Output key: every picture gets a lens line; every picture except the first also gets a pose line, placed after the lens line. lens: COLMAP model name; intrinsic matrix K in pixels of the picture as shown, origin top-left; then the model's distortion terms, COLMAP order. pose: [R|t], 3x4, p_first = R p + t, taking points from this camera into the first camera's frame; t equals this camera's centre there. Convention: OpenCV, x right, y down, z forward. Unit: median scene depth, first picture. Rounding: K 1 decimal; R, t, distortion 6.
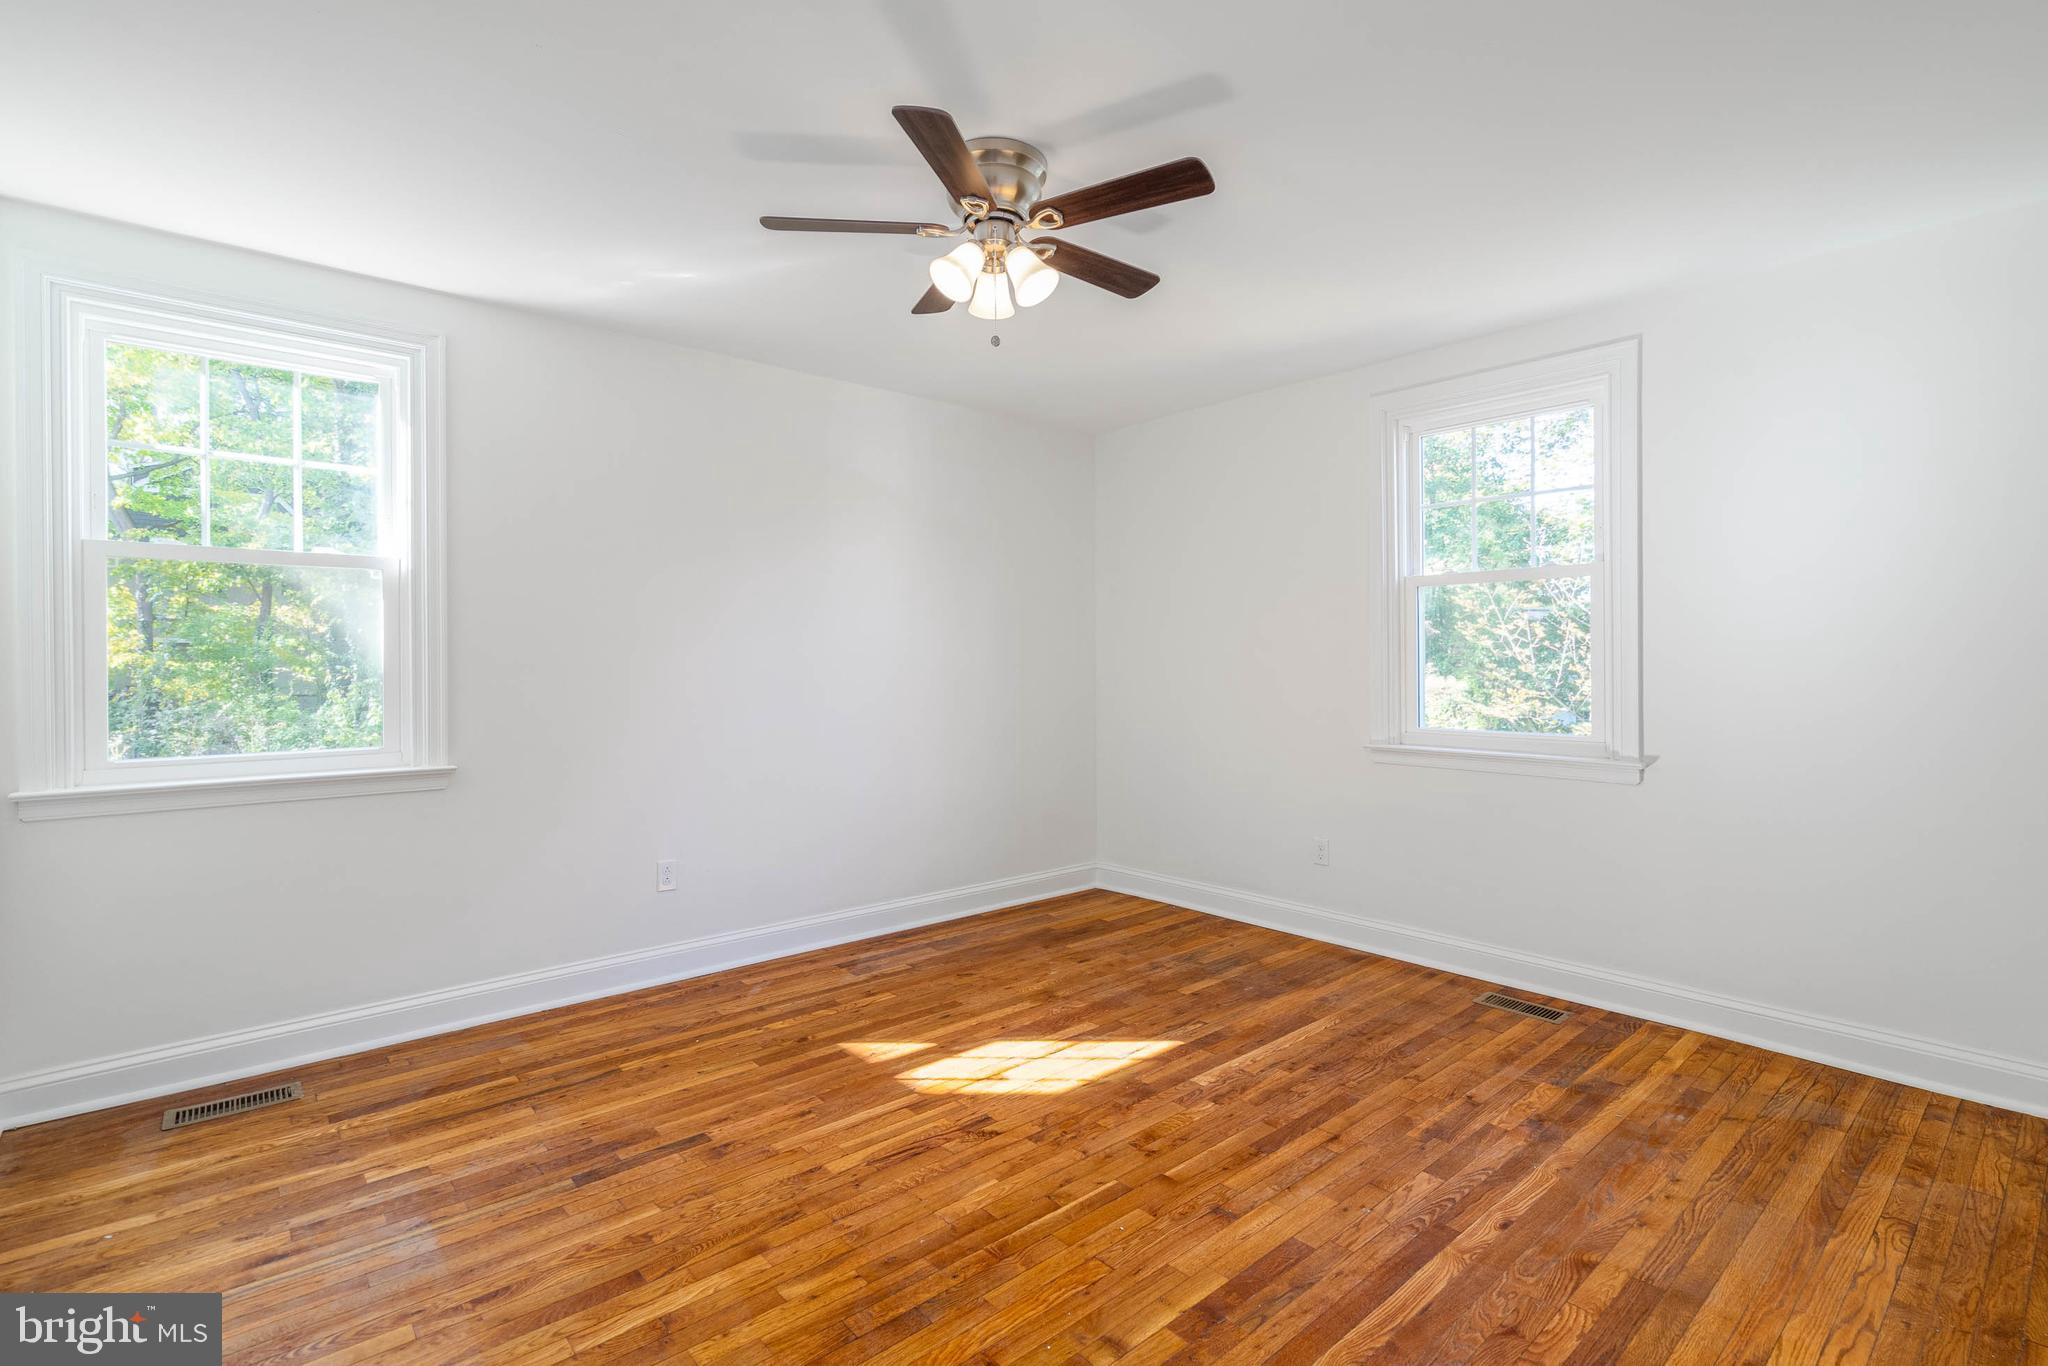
lens RADIAL K [[959.1, 0, 1031.7], [0, 959.1, 671.8], [0, 0, 1]] dist [-0.002049, 0.000946]
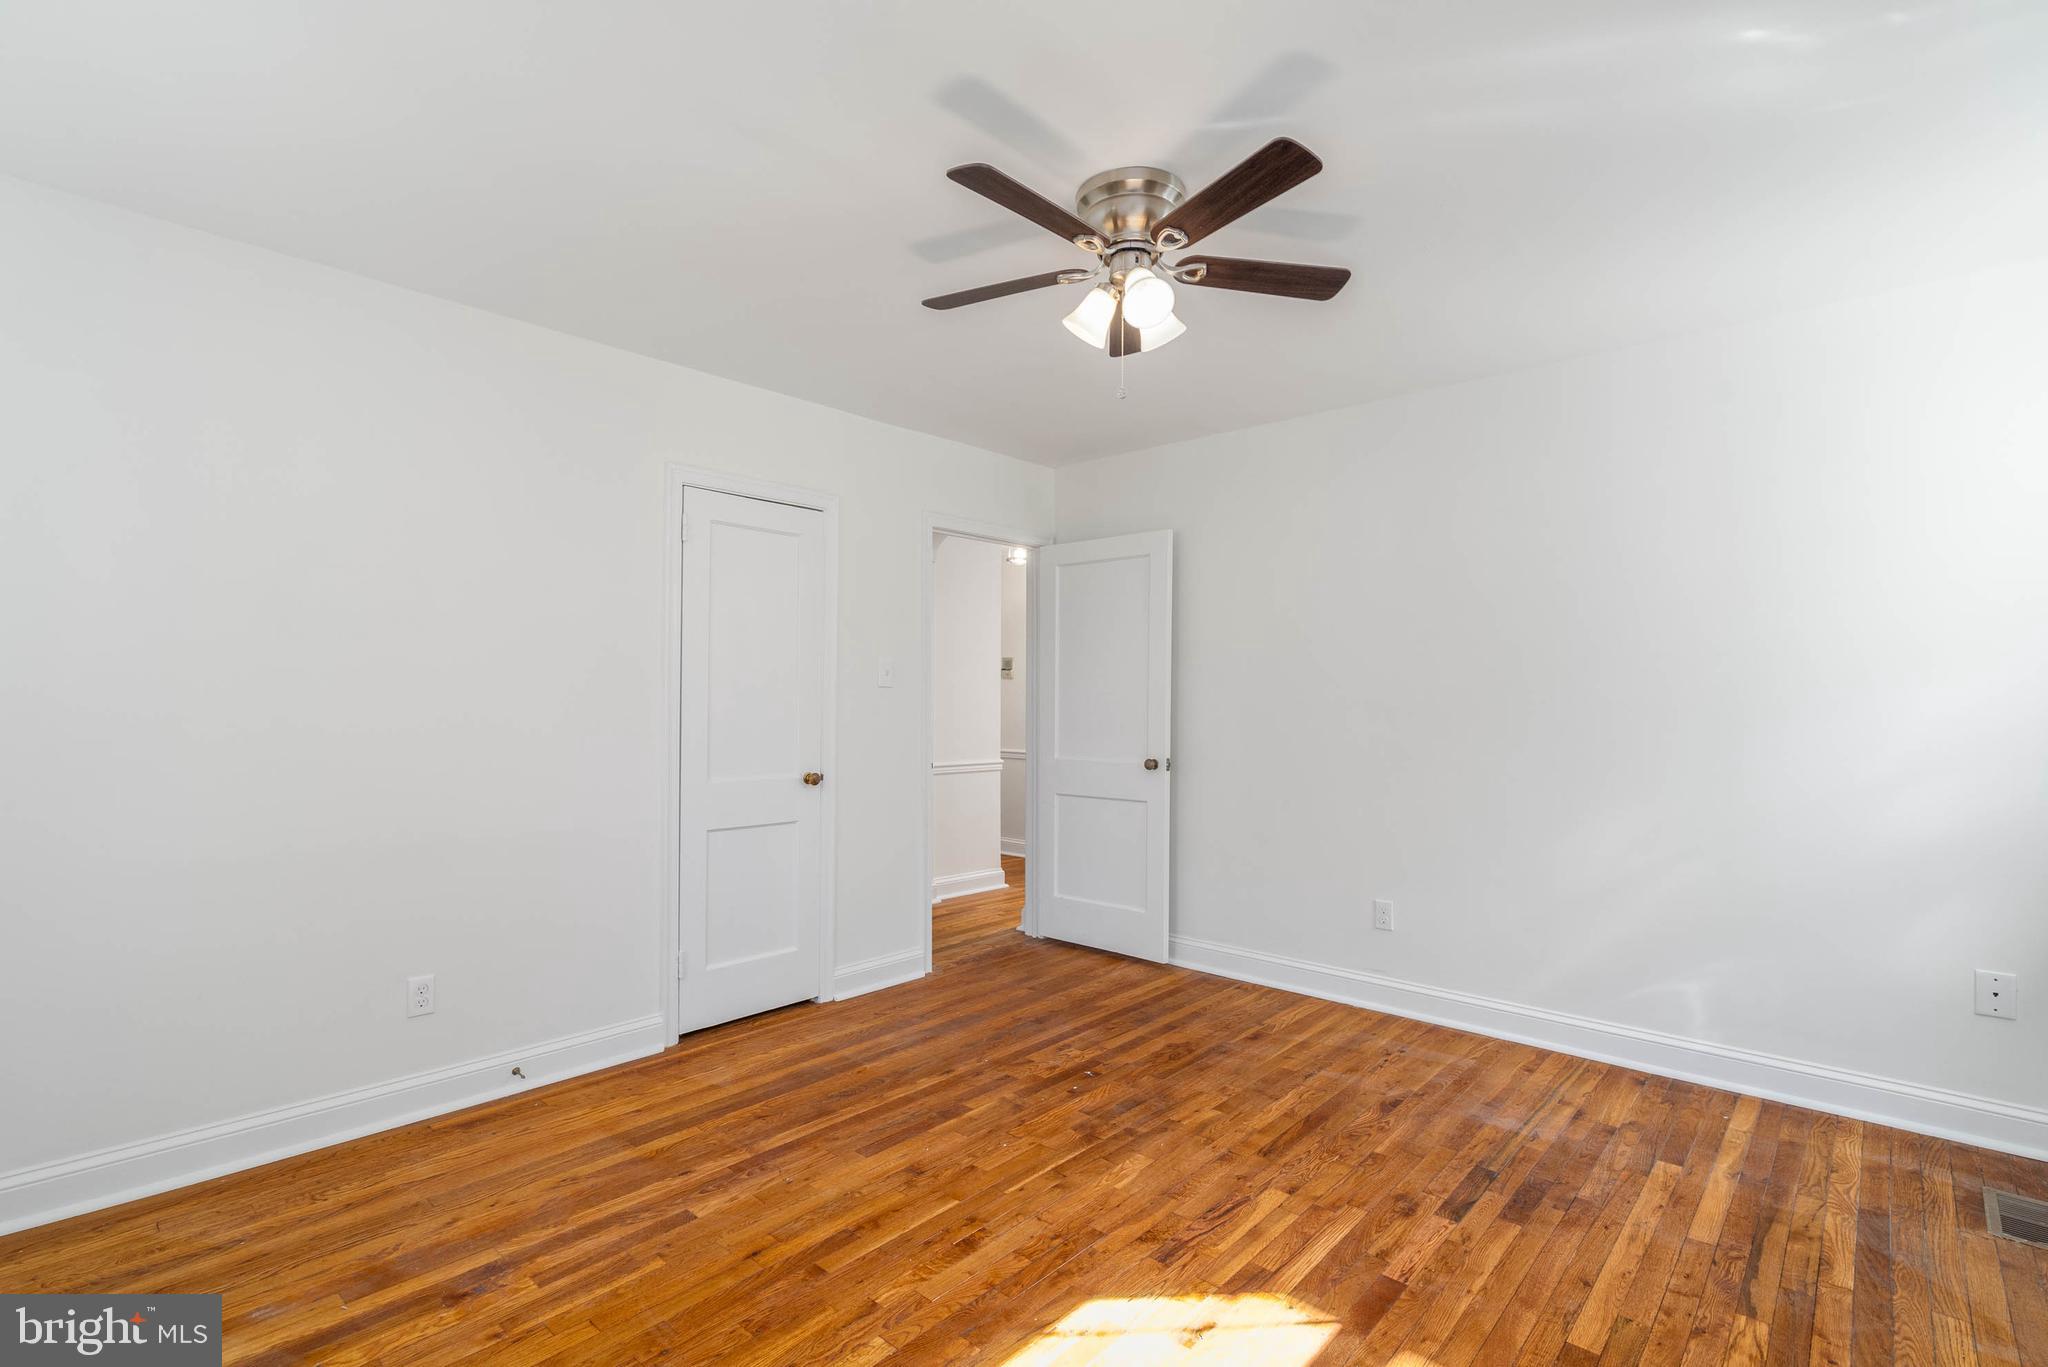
lens RADIAL K [[959.1, 0, 1031.7], [0, 959.1, 672.3], [0, 0, 1]] dist [-0.002049, 0.000946]
pose [[-0.992343, -0.004004, -0.123448, 0.184773], [-0.001570, 0.999803, -0.019803, -0.024188], [0.123503, -0.019458, -0.992153, 1.982675]]
